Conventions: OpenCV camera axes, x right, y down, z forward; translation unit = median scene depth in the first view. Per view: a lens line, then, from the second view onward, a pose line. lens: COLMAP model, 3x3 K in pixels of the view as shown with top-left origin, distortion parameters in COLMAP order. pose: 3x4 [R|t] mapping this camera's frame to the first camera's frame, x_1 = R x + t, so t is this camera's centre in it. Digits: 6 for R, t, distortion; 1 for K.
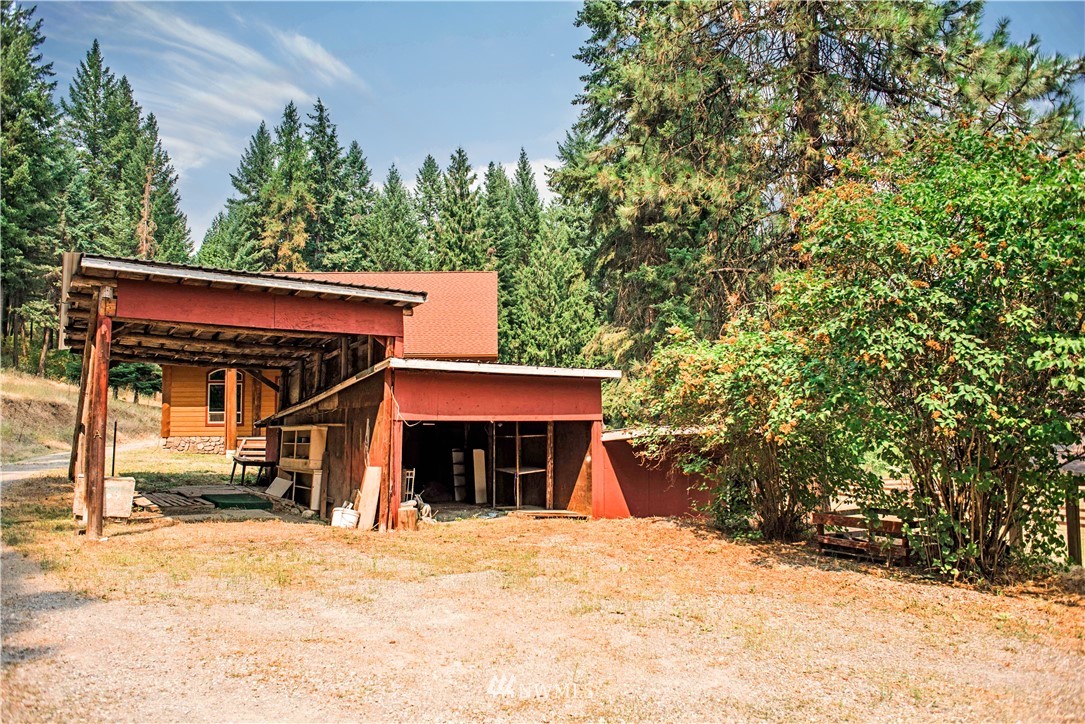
lens RADIAL K [[721.7, 0, 540.8], [0, 721.7, 363.7], [0, 0, 1]] dist [0.013371, -0.001990]
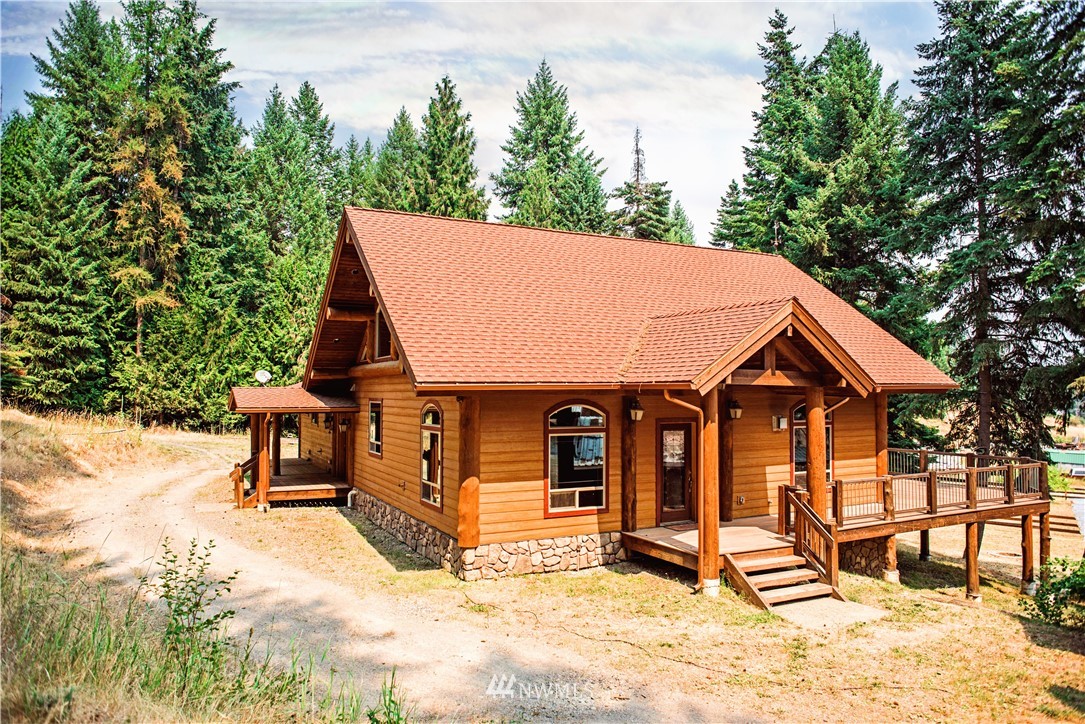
lens RADIAL K [[721.7, 0, 540.8], [0, 721.7, 363.7], [0, 0, 1]] dist [0.013371, -0.001990]
pose [[0.925756, 0.029994, 0.376929, -0.262670], [-0.040367, 0.998992, 0.019649, -0.012448], [-0.375960, -0.033406, 0.926034, 0.214065]]
